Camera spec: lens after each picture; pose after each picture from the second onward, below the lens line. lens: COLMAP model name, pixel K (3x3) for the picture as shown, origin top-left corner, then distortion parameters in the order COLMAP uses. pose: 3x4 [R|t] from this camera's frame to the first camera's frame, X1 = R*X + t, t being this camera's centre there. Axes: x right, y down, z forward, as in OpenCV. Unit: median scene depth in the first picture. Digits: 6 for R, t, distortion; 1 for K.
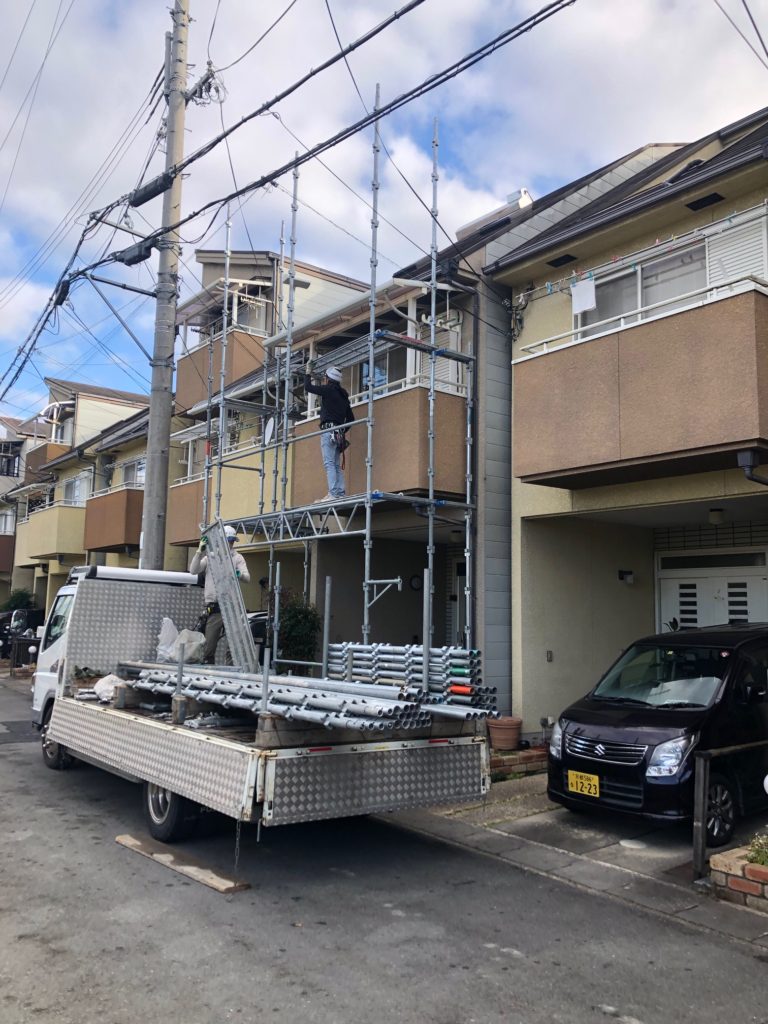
lens RADIAL K [[827.8, 0, 384.0], [0, 827.8, 512.0], [0, 0, 1]] dist [0.009642, 0.001278]
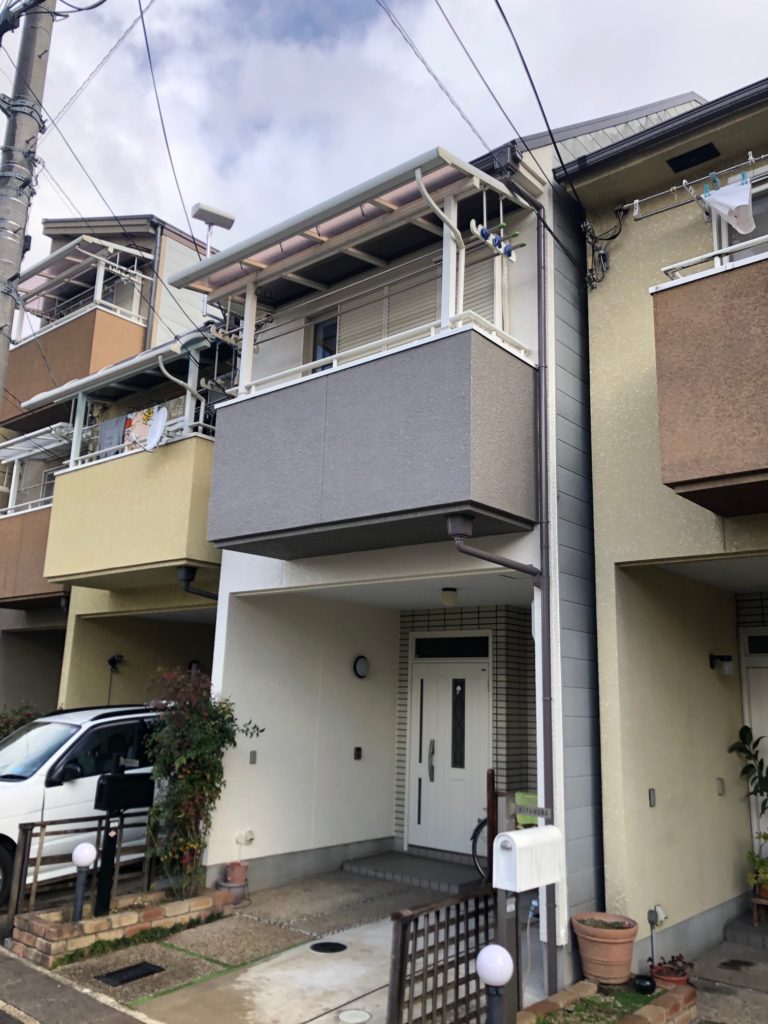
lens RADIAL K [[844.0, 0, 387.4], [0, 844.0, 489.4], [0, 0, 1]] dist [0.009093, 0.000426]
pose [[0.977855, 0.058205, 0.201027, -0.106711], [-0.034350, 0.992158, -0.120181, 0.028491], [-0.206445, 0.110615, 0.972185, 0.365078]]
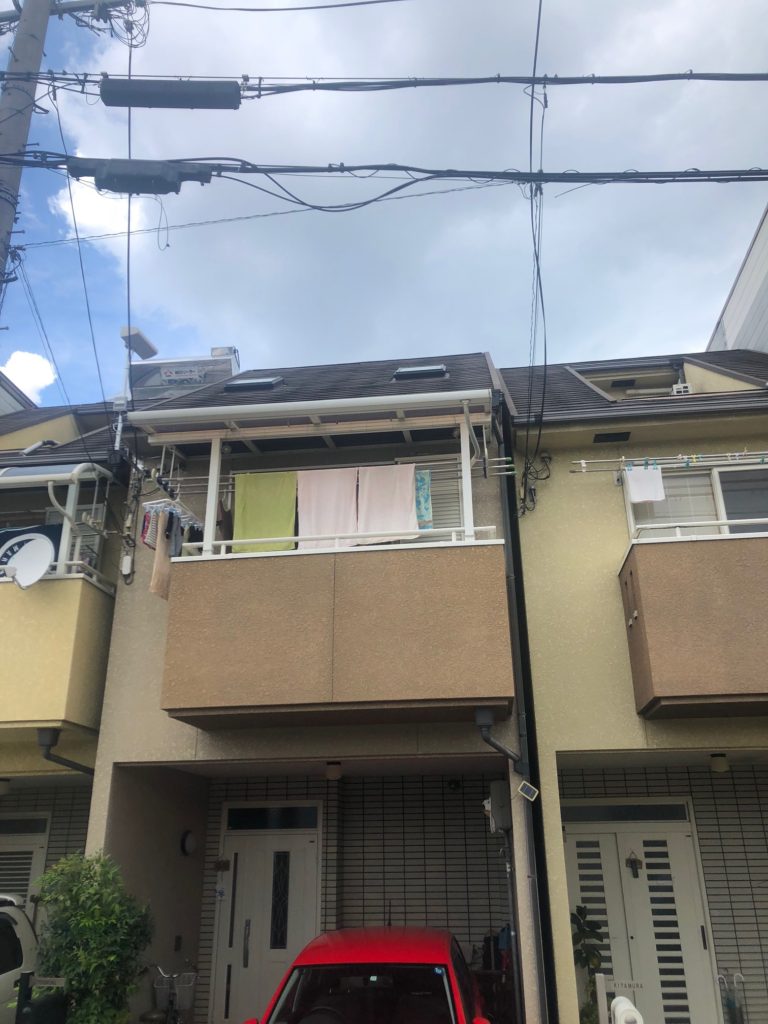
lens RADIAL K [[844.0, 0, 387.4], [0, 844.0, 489.4], [0, 0, 1]] dist [0.009093, 0.000426]
pose [[0.699819, 0.257331, 0.666359, -0.412783], [-0.061793, 0.951169, -0.302422, 0.018671], [-0.711643, 0.170464, 0.681547, 0.477899]]
